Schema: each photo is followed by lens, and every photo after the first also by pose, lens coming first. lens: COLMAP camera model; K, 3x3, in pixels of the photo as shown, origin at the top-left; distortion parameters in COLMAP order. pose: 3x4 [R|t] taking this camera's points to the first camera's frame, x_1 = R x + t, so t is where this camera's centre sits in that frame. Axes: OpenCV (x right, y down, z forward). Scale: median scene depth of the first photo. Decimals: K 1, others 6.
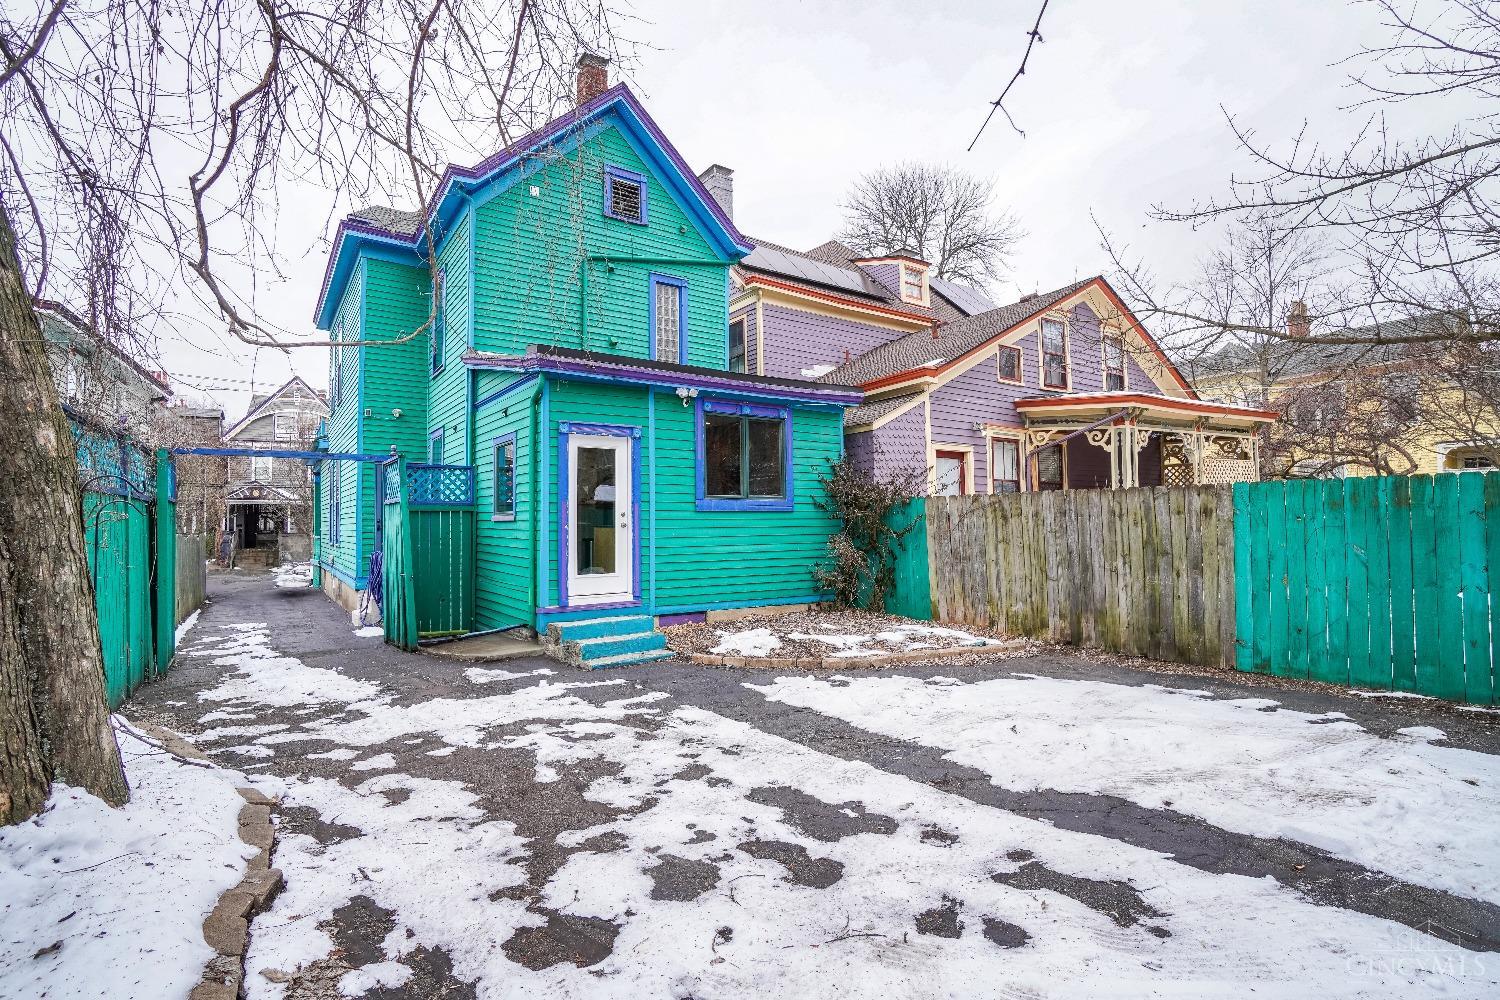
lens RADIAL K [[704.2, 0, 750.0], [0, 704.2, 500.0], [0, 0, 1]] dist [-0.000723, -0.000147]
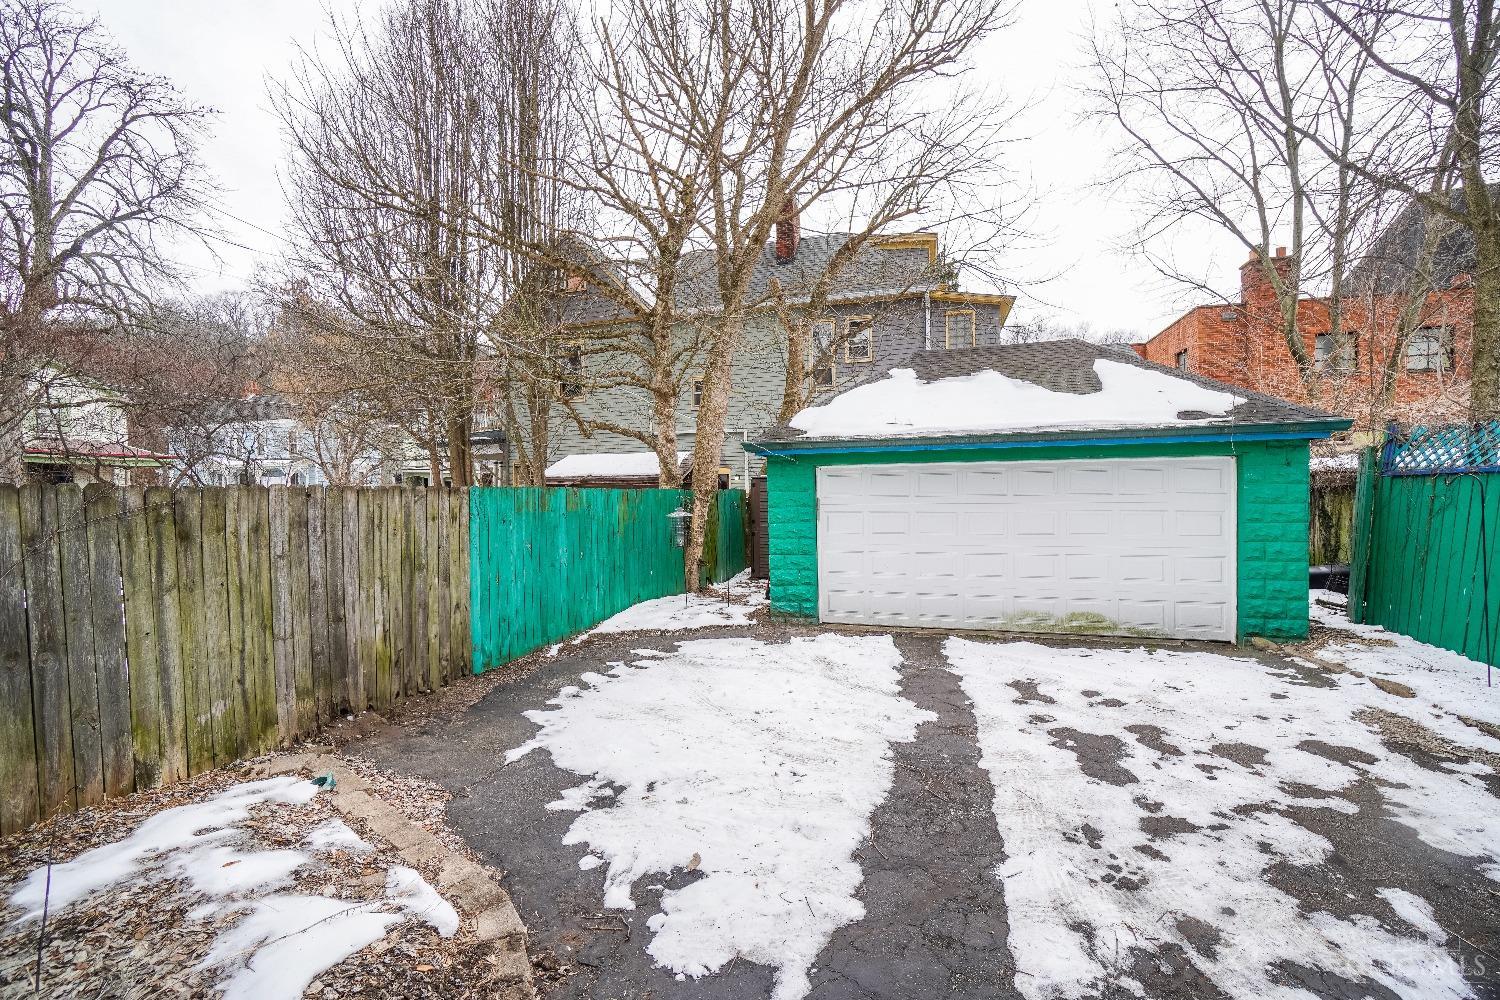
lens RADIAL K [[663.8, 0, 724.4], [0, 663.8, 499.5], [0, 0, 1]] dist [-0.064864, 0.025951]
pose [[-0.578924, 0.006198, 0.815358, -0.450377], [-0.010217, 0.999837, -0.014855, 0.005611], [-0.815317, -0.016931, -0.578767, 2.095942]]
